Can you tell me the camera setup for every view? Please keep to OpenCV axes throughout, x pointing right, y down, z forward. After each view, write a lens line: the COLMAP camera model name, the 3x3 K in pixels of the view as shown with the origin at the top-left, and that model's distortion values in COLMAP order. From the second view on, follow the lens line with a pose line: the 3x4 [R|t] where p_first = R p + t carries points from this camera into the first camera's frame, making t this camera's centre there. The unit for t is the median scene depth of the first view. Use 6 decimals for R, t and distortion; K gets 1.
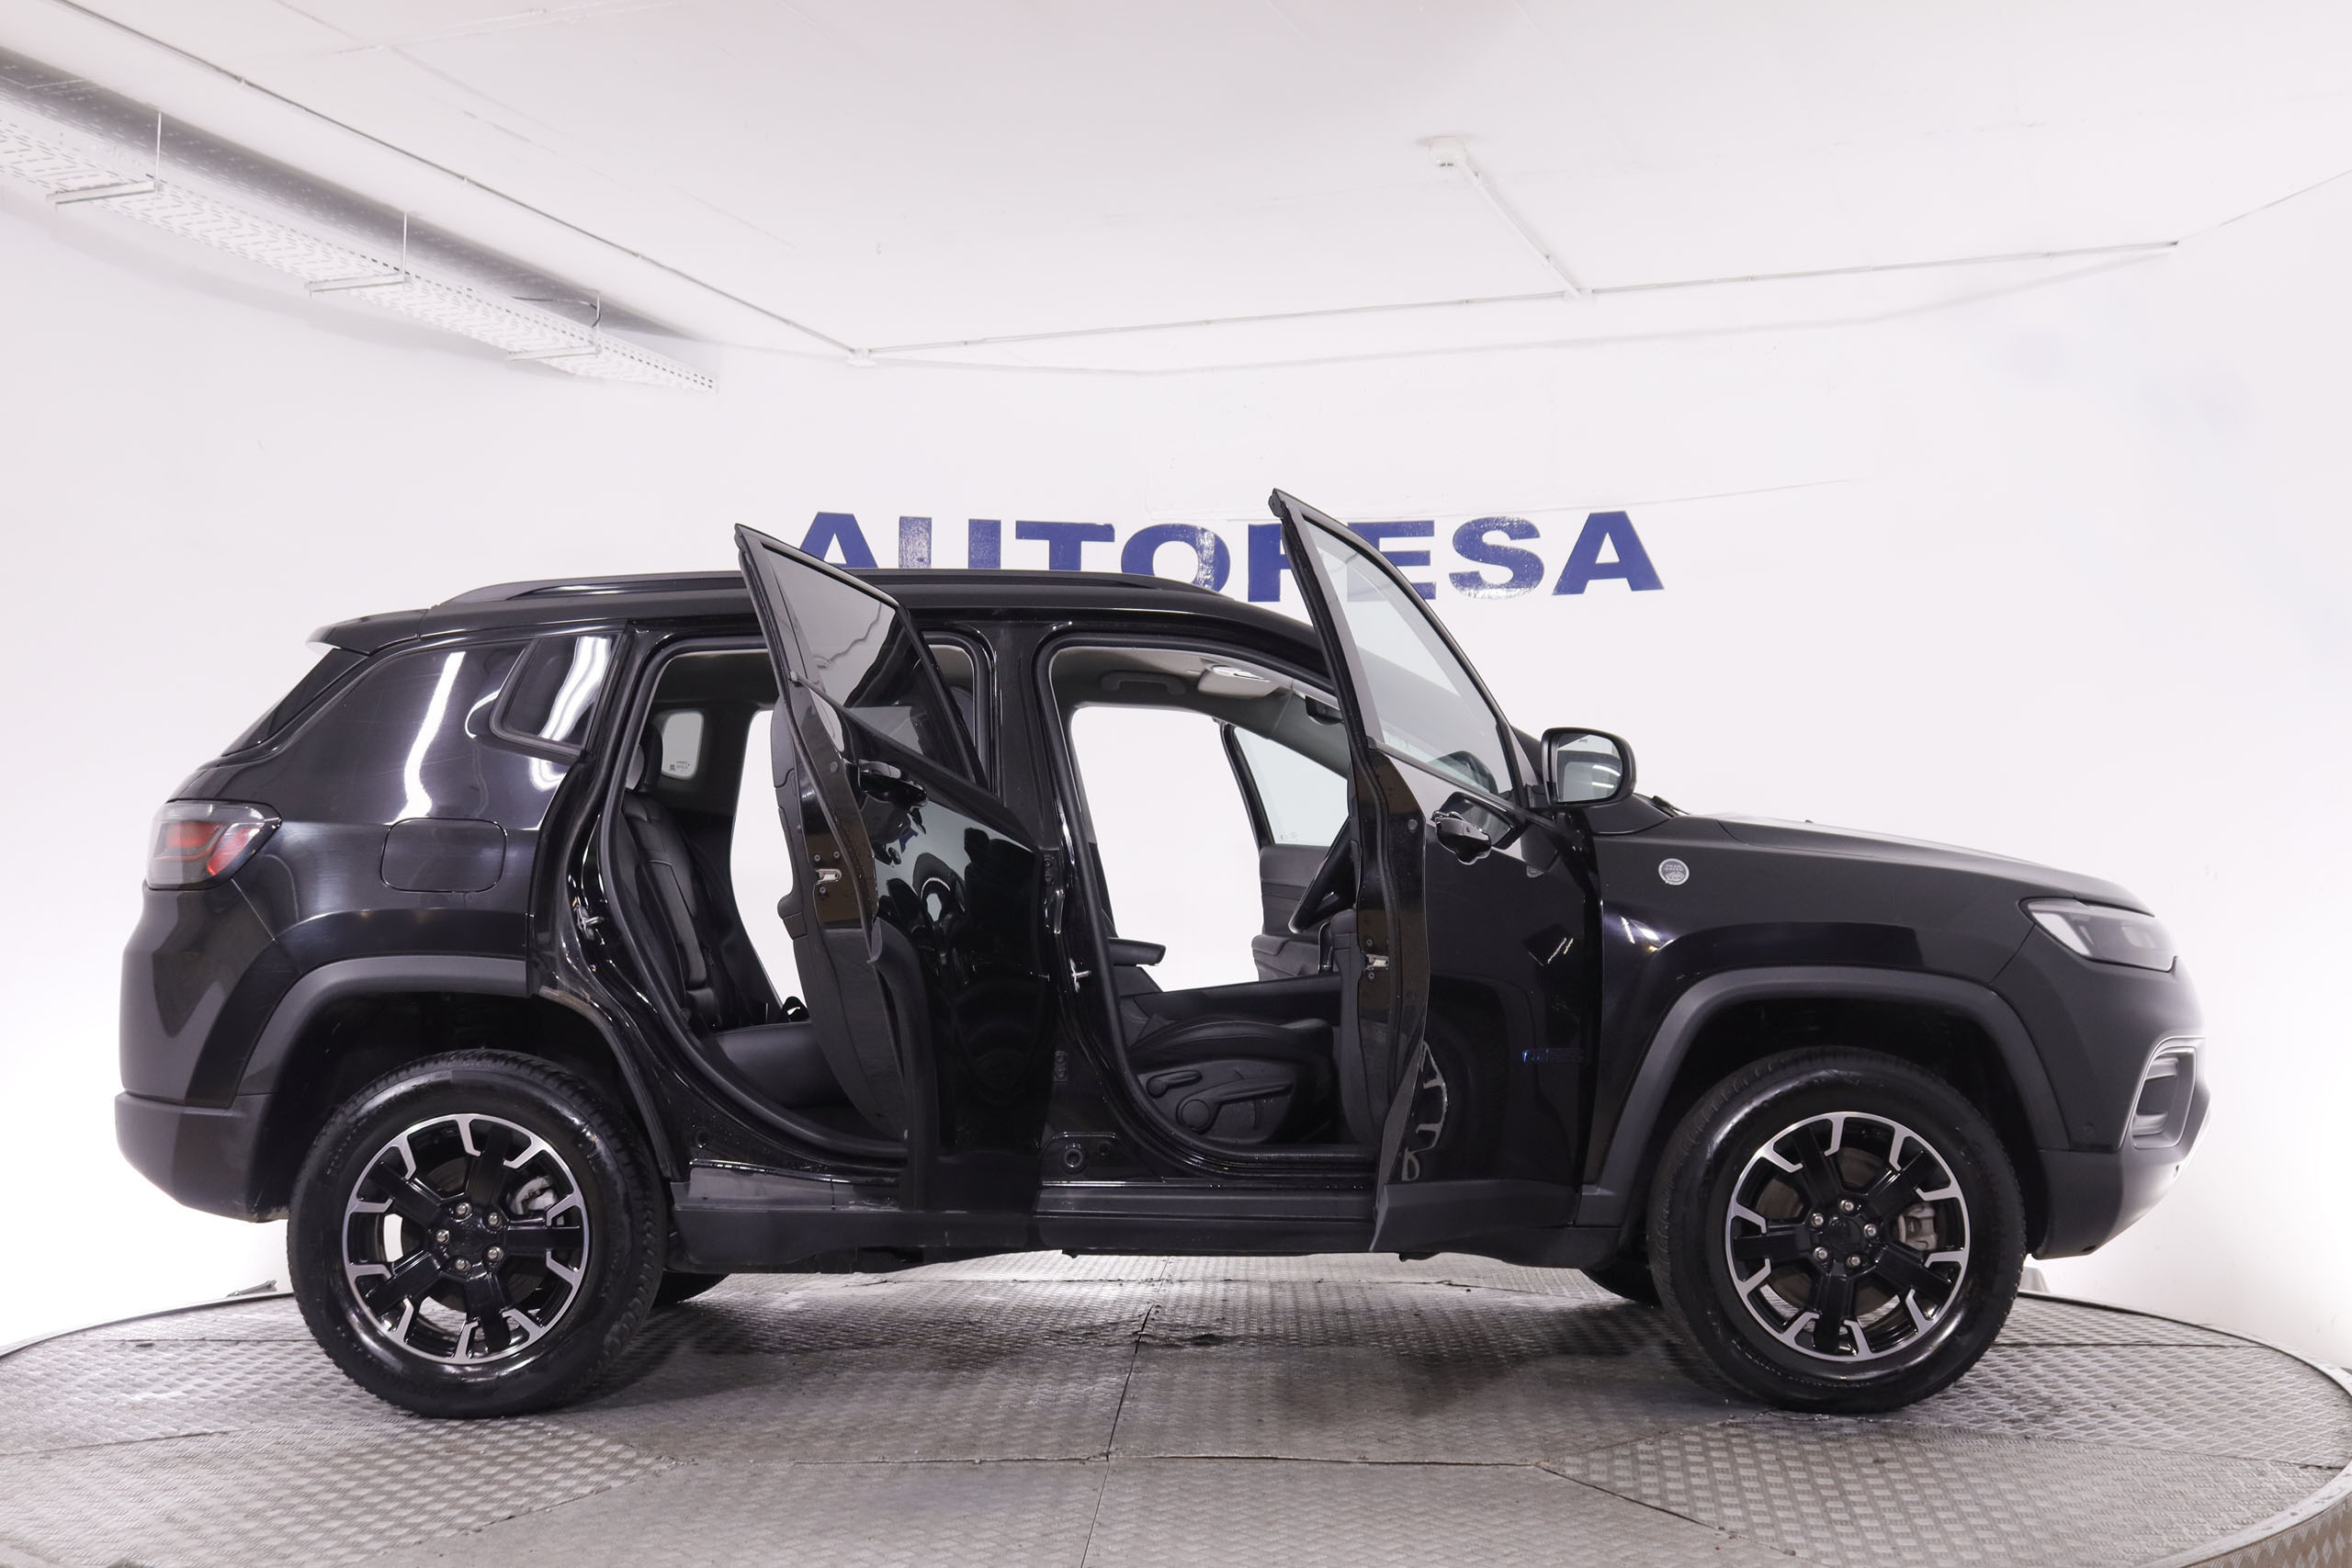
lens RADIAL K [[2640.6, 0, 1168.2], [0, 2640.6, 734.7], [0, 0, 1]] dist [-0.086254, 0.082037]
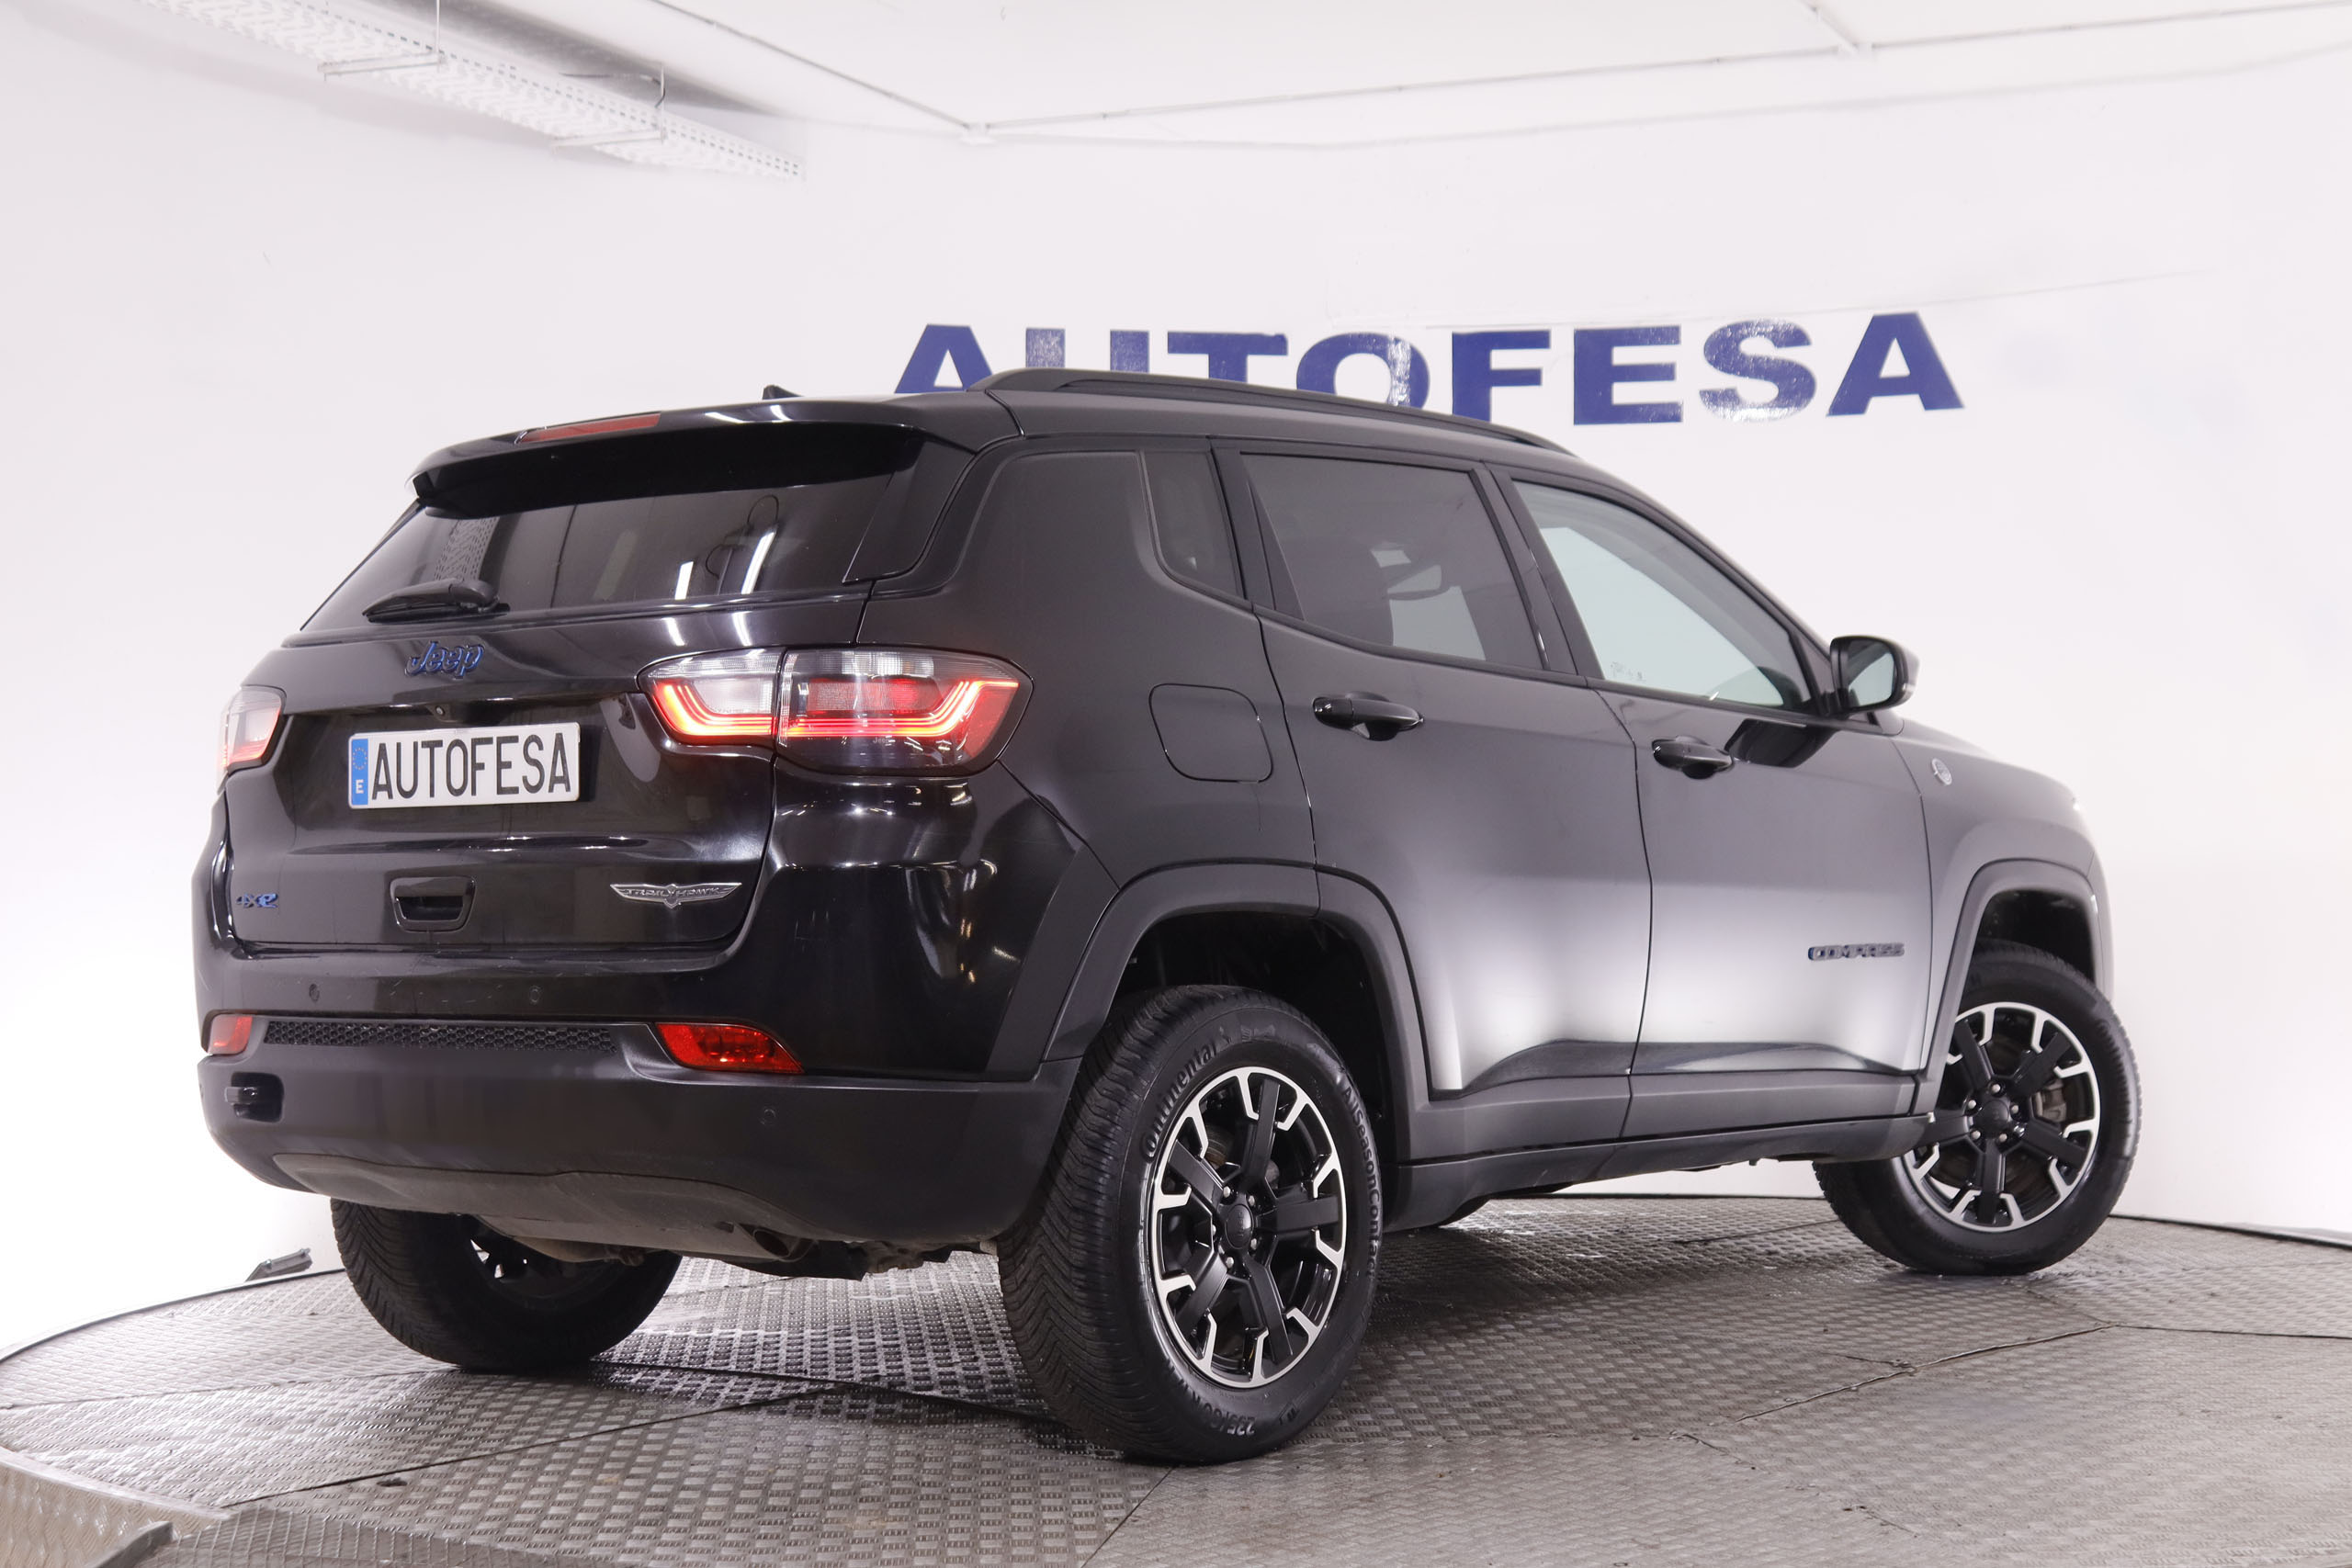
lens RADIAL K [[3497.6, 0, 1177.3], [0, 3497.6, 720.9], [0, 0, 1]] dist [-0.026736, 0.081394]
pose [[0.998700, -0.006036, -0.050607, -0.000407], [0.008229, 0.999031, 0.043238, -0.008375], [0.050297, -0.043598, 0.997782, -0.104034]]
